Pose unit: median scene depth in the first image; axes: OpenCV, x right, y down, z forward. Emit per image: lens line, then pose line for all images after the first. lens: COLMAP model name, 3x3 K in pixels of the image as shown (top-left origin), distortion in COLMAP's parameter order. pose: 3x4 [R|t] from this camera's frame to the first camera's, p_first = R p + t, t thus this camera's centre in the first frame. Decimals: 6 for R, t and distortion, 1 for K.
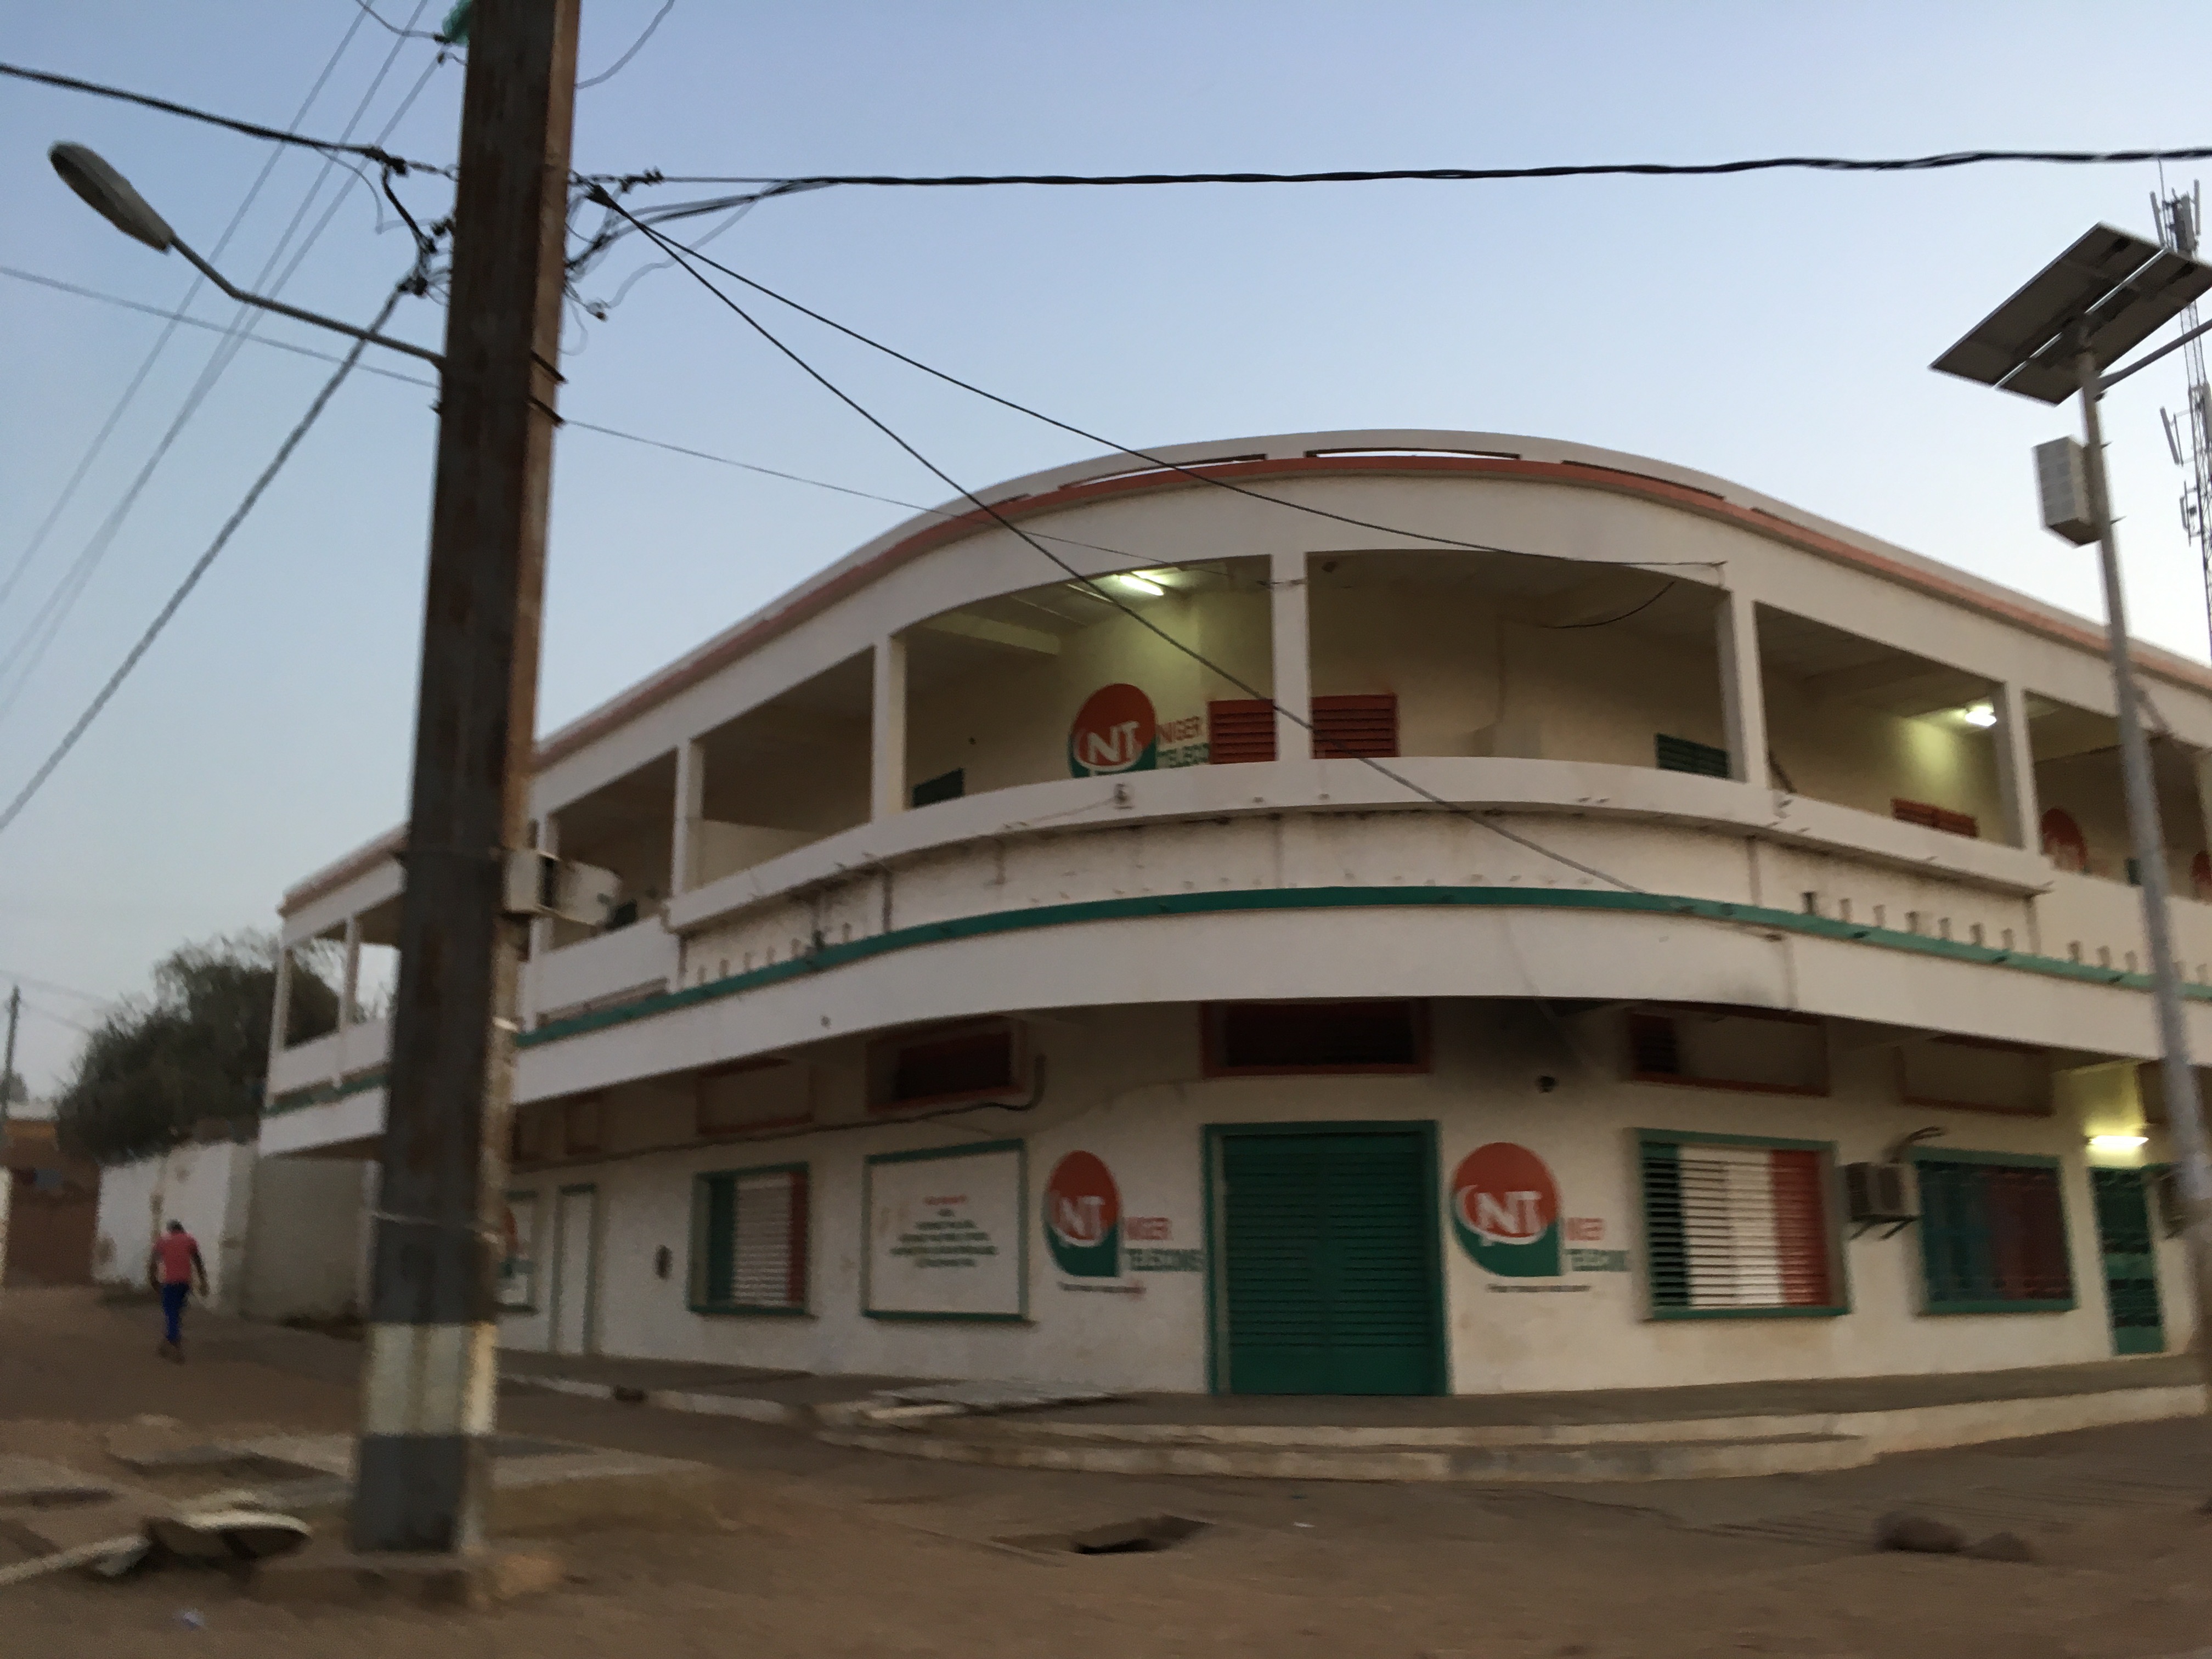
lens RADIAL K [[1861.5, 0, 1118.8], [0, 1861.5, 877.0], [0, 0, 1]] dist [0.081530, -0.095452]
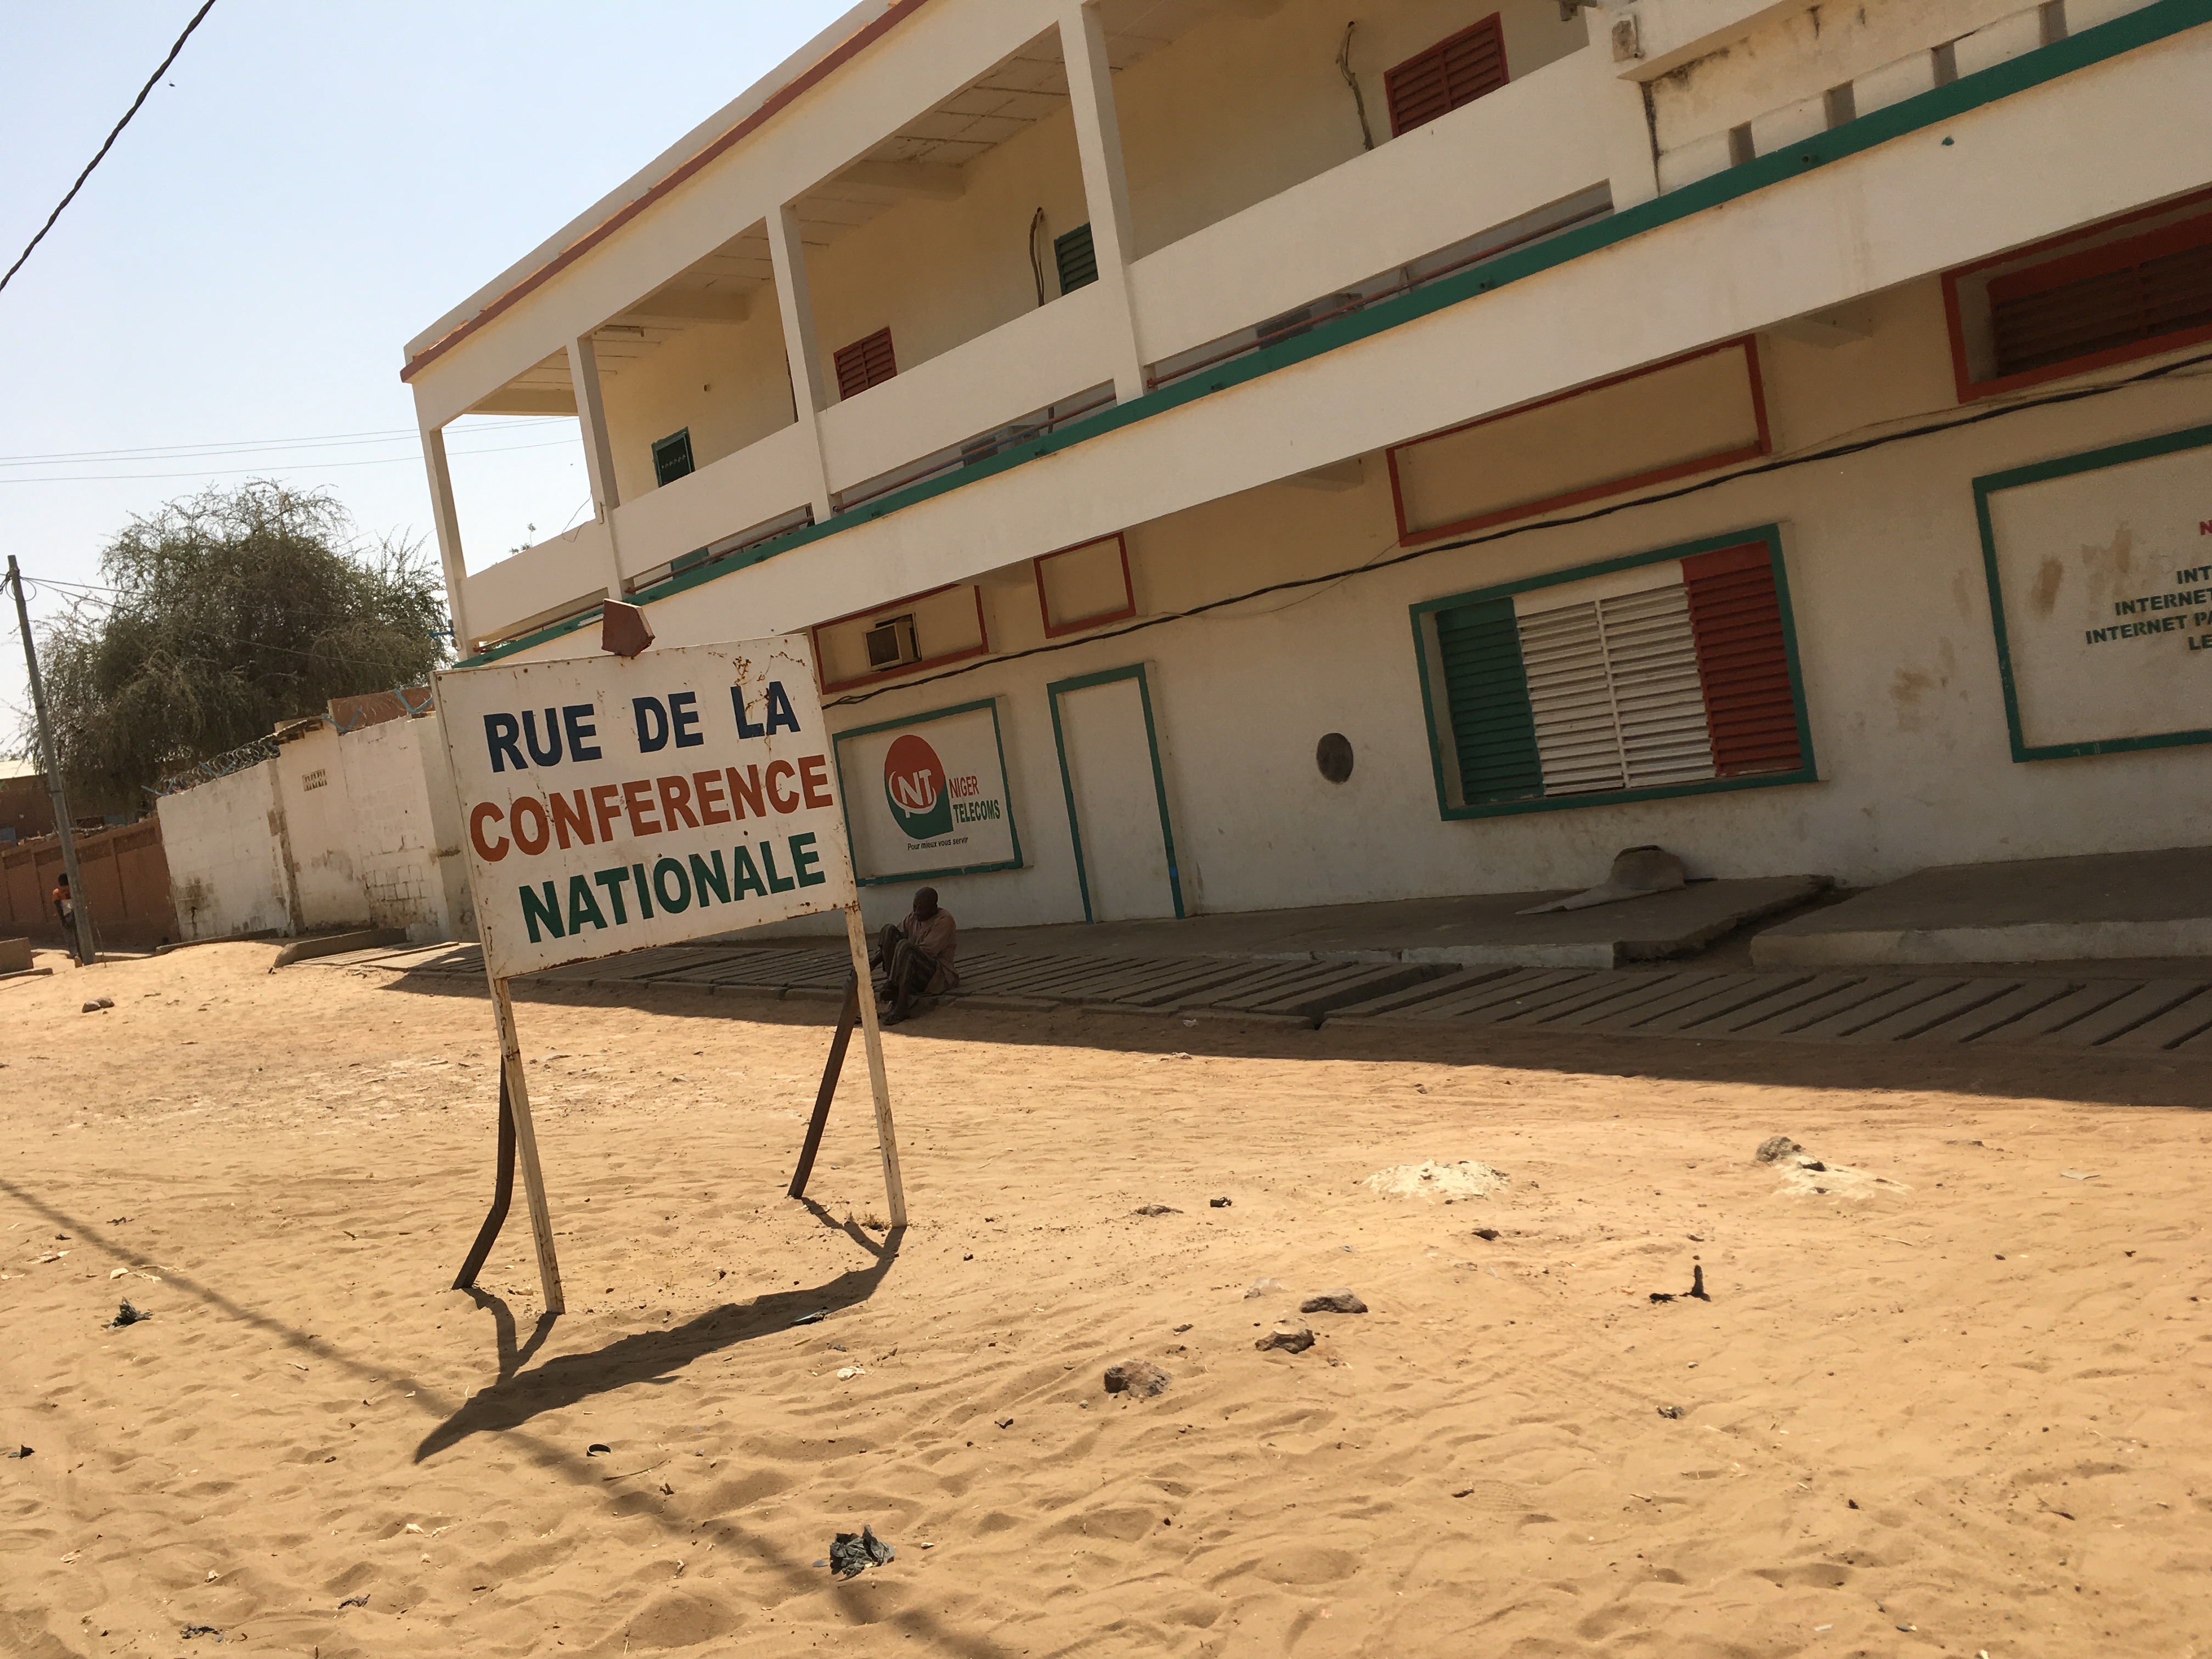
lens RADIAL K [[1861.5, 0, 1208.6], [0, 1861.5, 840.2], [0, 0, 1]] dist [0.081530, -0.095452]
pose [[0.985470, -0.152322, 0.075150, -0.487238], [0.129564, 0.960239, 0.247293, 0.100968], [-0.109830, -0.233963, 0.966022, 0.552315]]
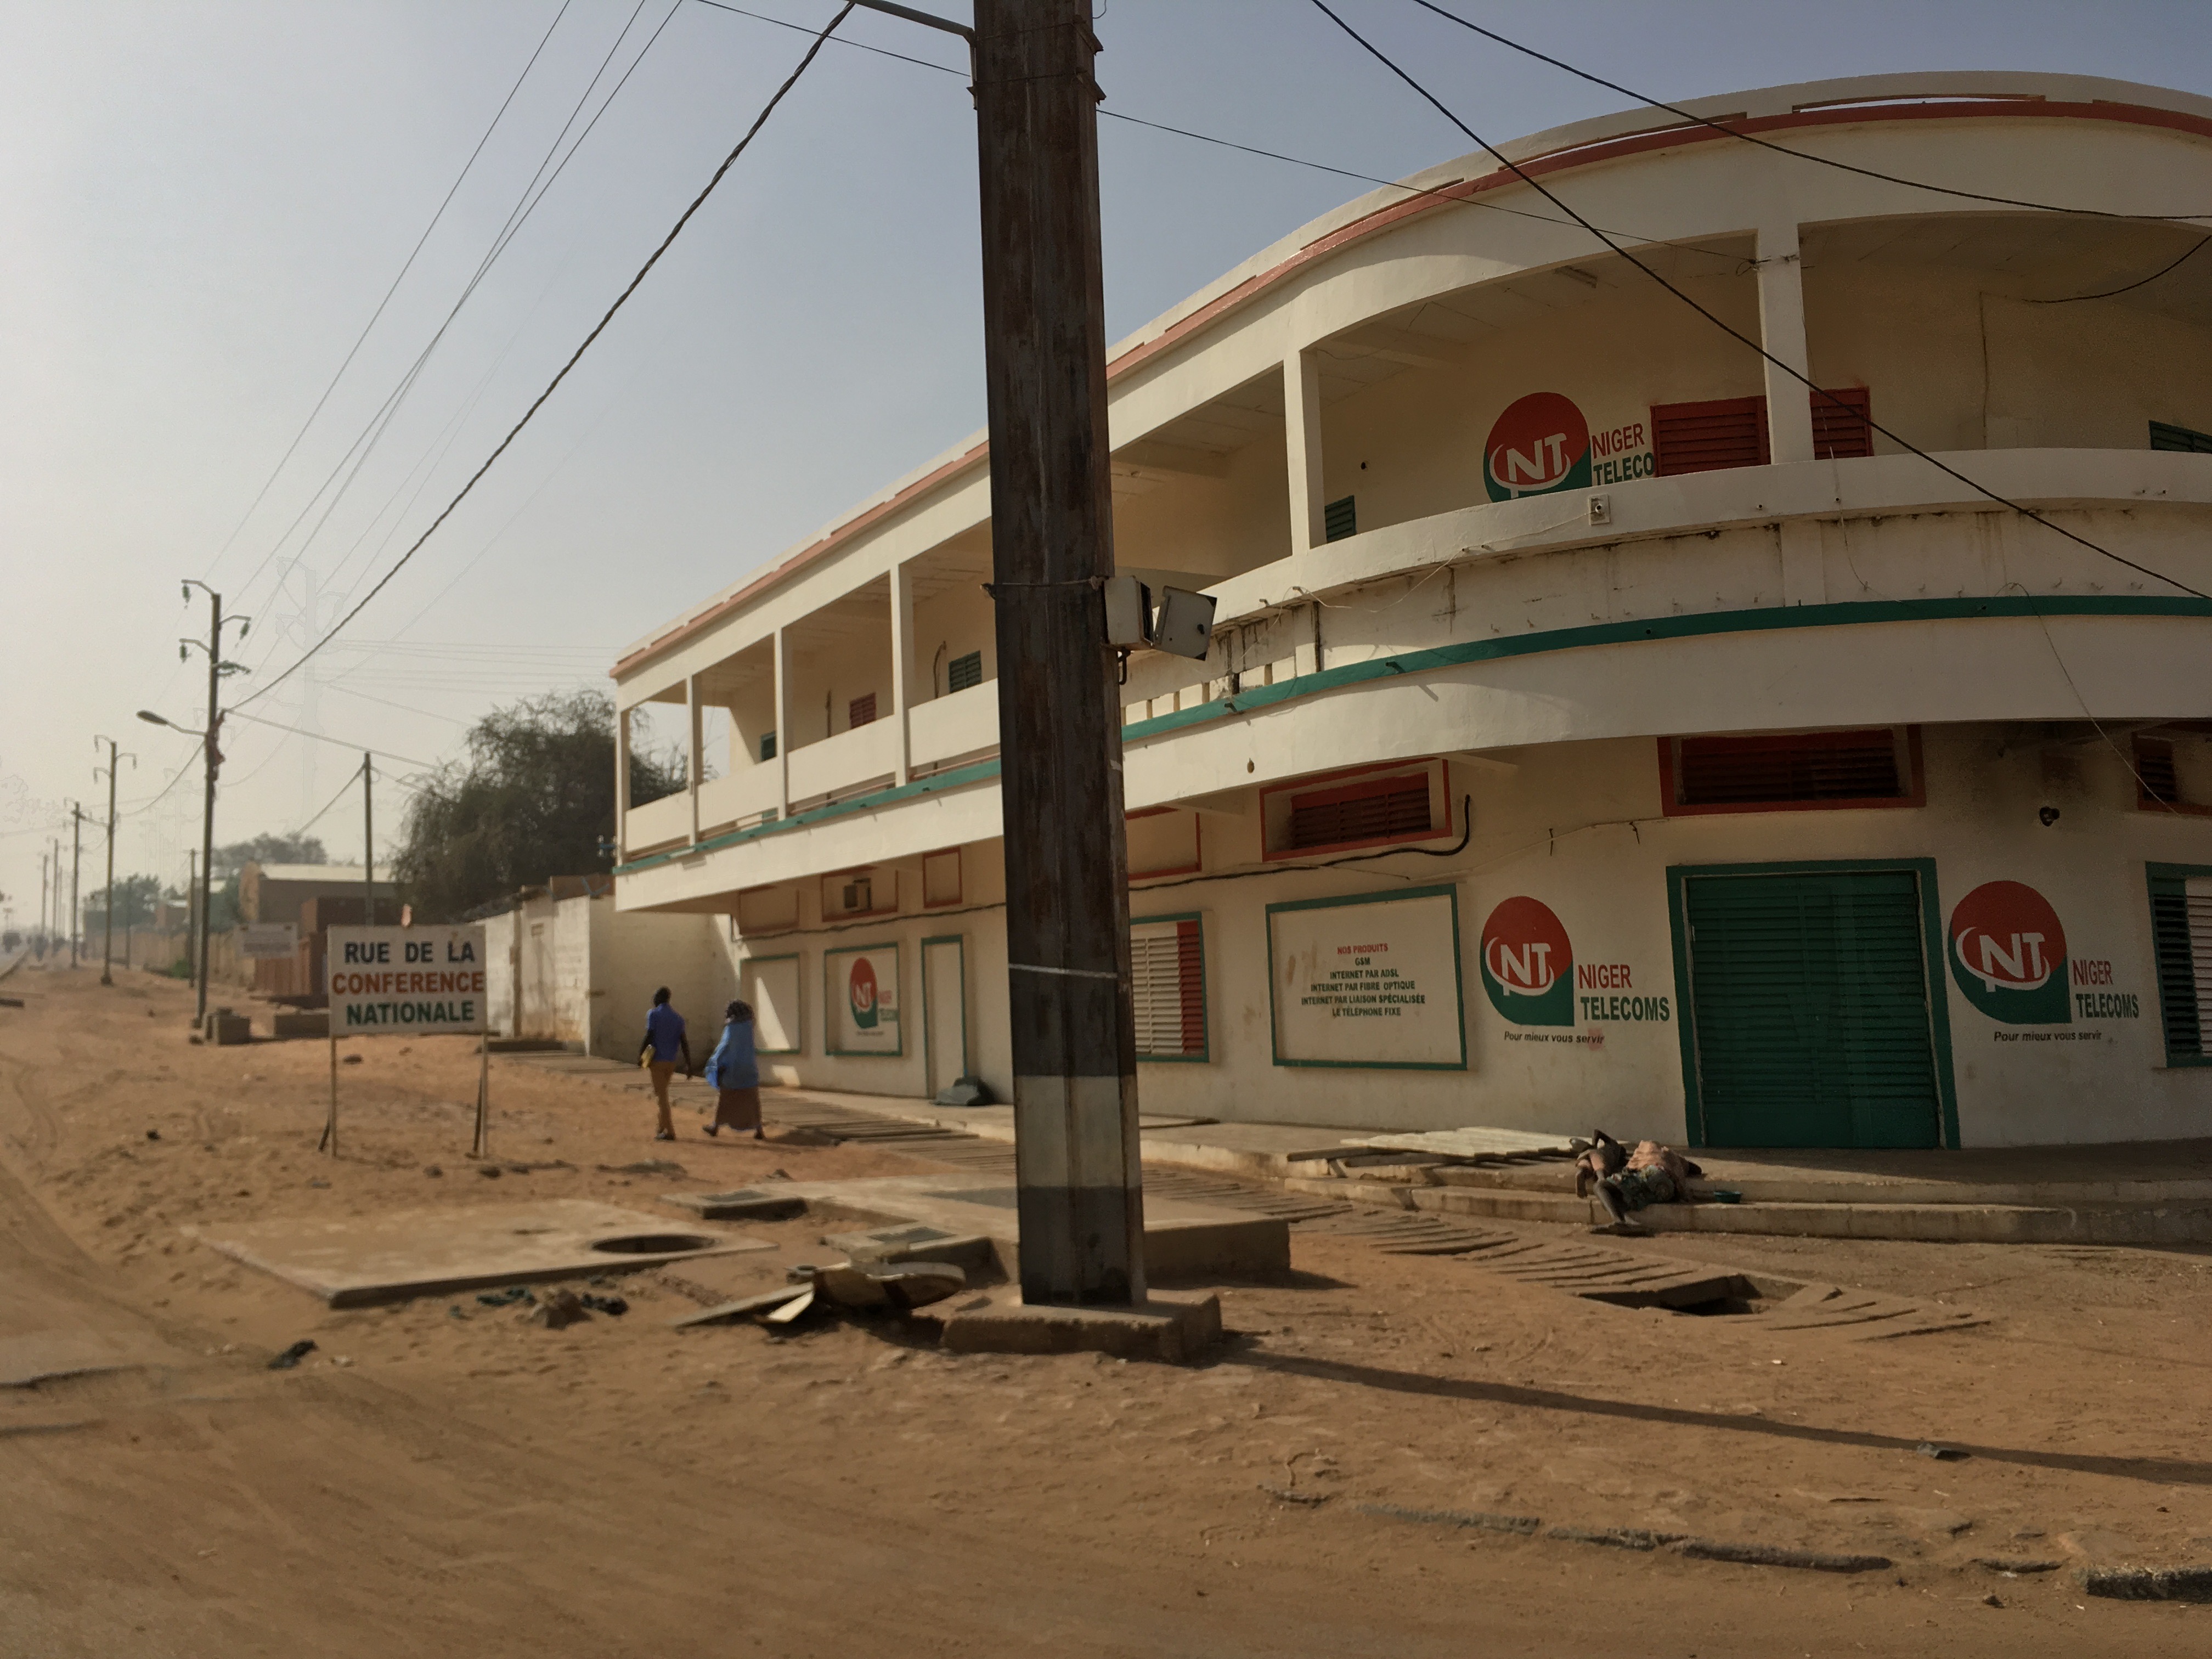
lens RADIAL K [[1861.5, 0, 1123.8], [0, 1861.5, 865.6], [0, 0, 1]] dist [0.081530, -0.095452]
pose [[0.992658, -0.015919, -0.119902, -0.102266], [0.031003, 0.991671, 0.125010, 0.005480], [0.116913, -0.127809, 0.984884, 0.037541]]
